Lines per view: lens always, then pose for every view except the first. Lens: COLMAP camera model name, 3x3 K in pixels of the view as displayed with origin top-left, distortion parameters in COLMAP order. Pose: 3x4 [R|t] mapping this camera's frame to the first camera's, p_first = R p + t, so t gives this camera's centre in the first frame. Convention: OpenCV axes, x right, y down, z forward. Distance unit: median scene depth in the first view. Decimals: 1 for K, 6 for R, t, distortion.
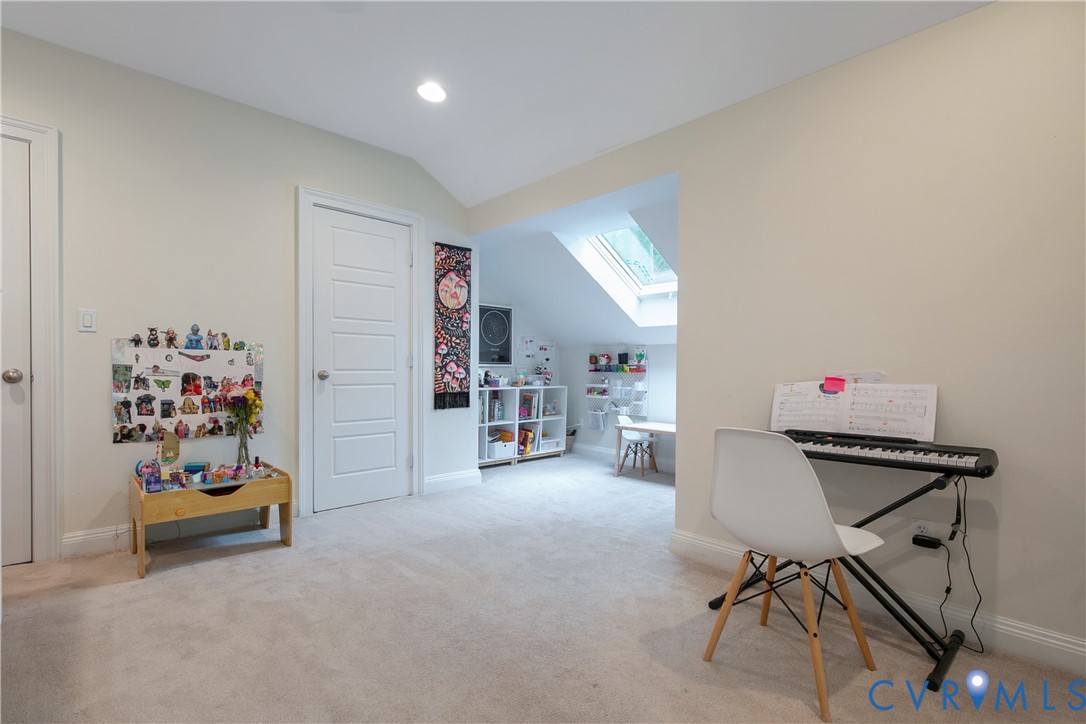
lens RADIAL K [[497.5, 0, 544.5], [0, 497.5, 363.6], [0, 0, 1]] dist [-0.000170, -0.000549]
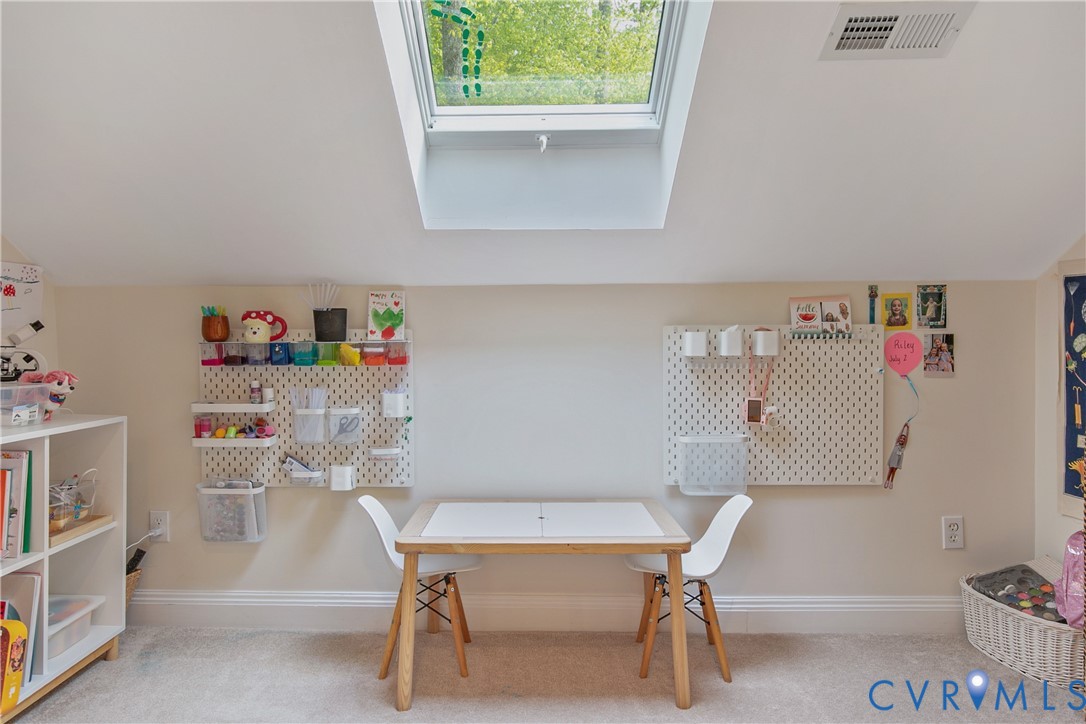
lens RADIAL K [[704.3, 0, 542.0], [0, 704.3, 362.9], [0, 0, 1]] dist [-0.033271, -0.002281]
pose [[0.677945, -0.031728, 0.734428, -0.093555], [0.001983, 0.999143, 0.041334, -0.003406], [-0.735110, -0.026566, 0.677427, 0.557644]]
